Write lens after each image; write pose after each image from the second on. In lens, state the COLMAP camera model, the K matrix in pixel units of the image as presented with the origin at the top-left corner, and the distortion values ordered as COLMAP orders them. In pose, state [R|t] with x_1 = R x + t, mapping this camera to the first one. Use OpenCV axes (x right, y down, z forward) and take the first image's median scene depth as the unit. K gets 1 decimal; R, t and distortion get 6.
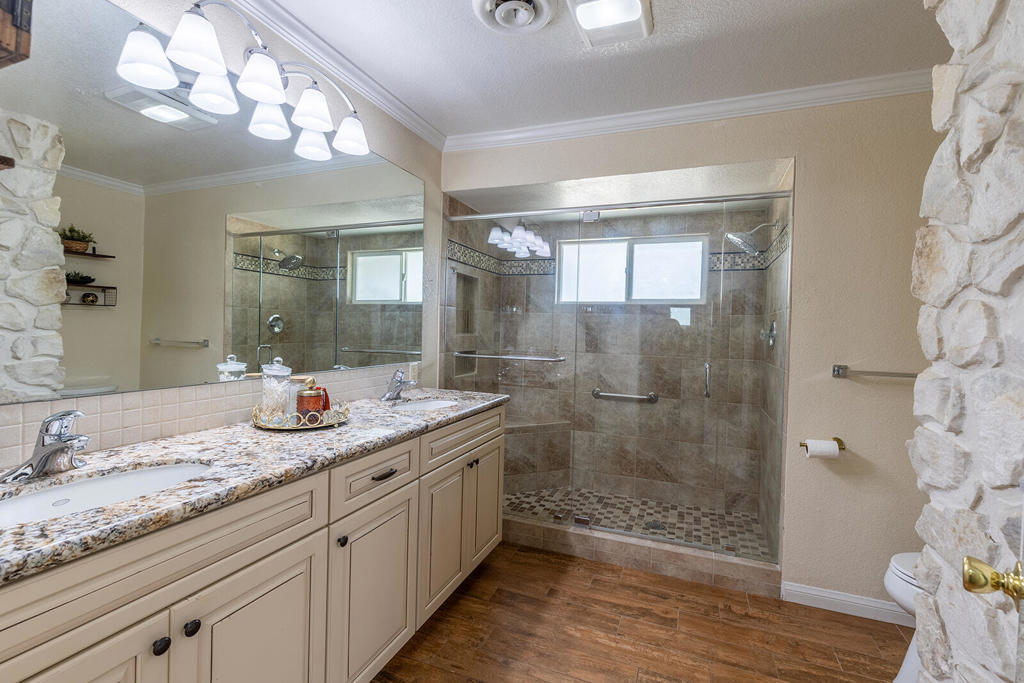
lens RADIAL K [[488.8, 0, 512.0], [0, 488.8, 341.5], [0, 0, 1]] dist [0.003483, 0.000608]
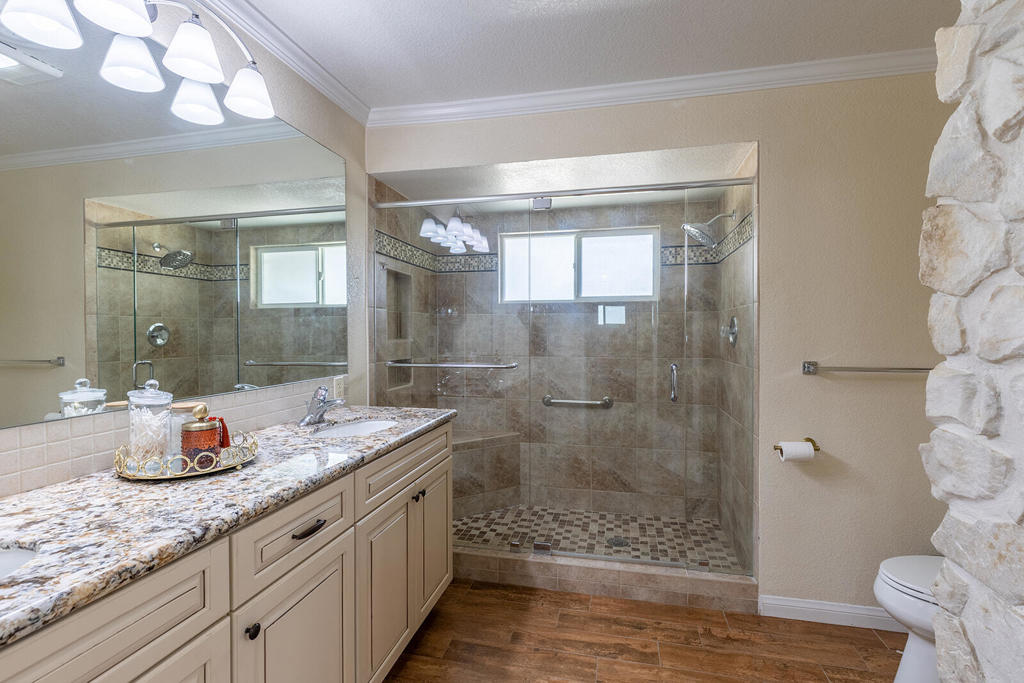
lens RADIAL K [[488.8, 0, 512.0], [0, 488.8, 341.5], [0, 0, 1]] dist [0.003483, 0.000608]
pose [[0.986489, -0.030533, 0.160960, -0.046956], [0.031320, 0.999507, -0.002354, -0.005572], [-0.160808, 0.007364, 0.986958, 0.145196]]
